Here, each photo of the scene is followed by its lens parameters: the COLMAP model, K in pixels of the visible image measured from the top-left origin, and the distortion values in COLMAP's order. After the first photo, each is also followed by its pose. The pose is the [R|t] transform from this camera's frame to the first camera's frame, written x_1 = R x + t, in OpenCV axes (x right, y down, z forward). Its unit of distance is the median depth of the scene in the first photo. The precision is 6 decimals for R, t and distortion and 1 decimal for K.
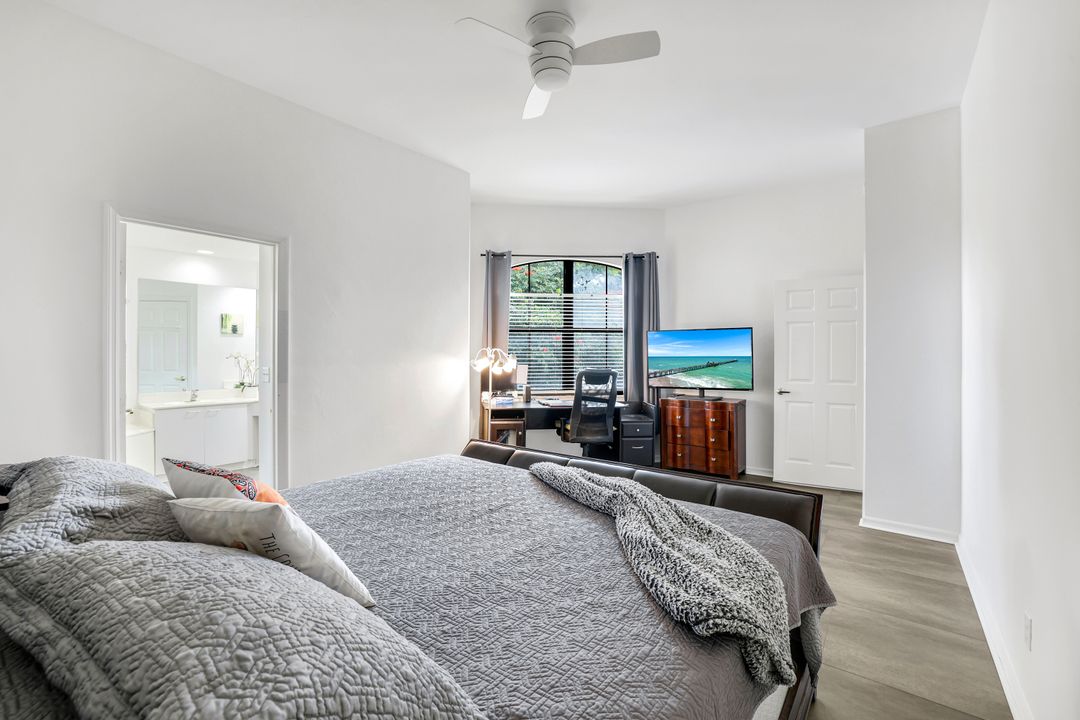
lens RADIAL K [[476.6, 0, 534.7], [0, 476.6, 359.6], [0, 0, 1]] dist [-0.053452, 0.019607]
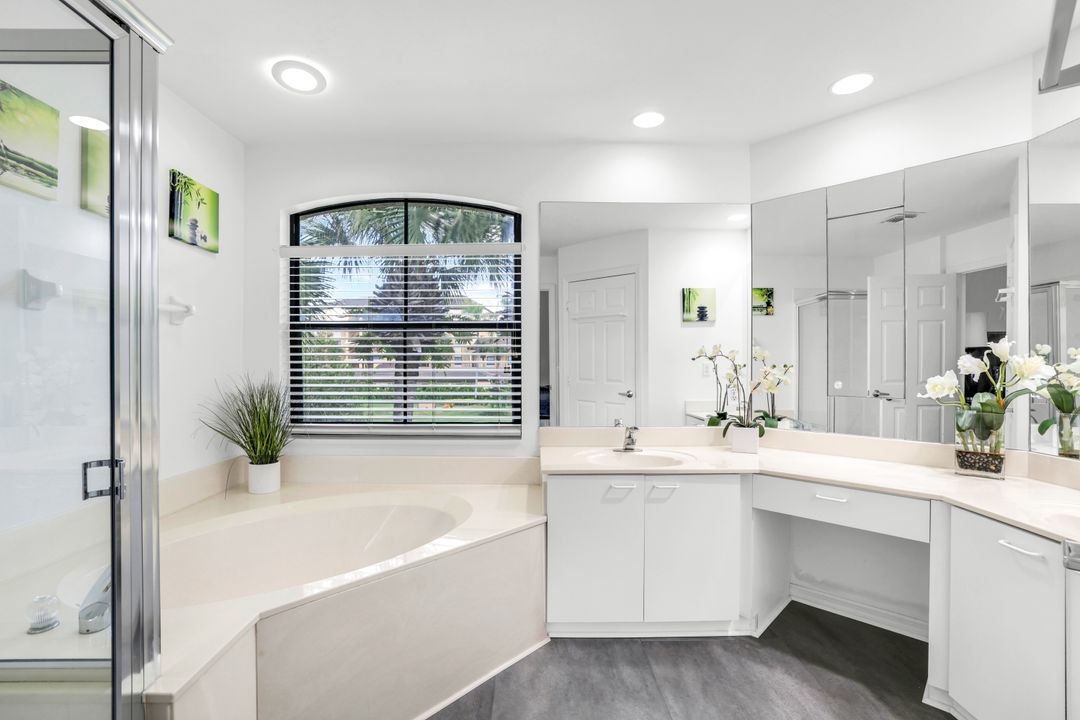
lens RADIAL K [[476.6, 0, 534.7], [0, 476.6, 359.6], [0, 0, 1]] dist [-0.053452, 0.019607]
pose [[0.625226, -0.009201, -0.780389, -0.374688], [-0.002605, 0.999900, -0.013877, 0.003561], [0.780439, 0.010709, 0.625140, 0.560640]]
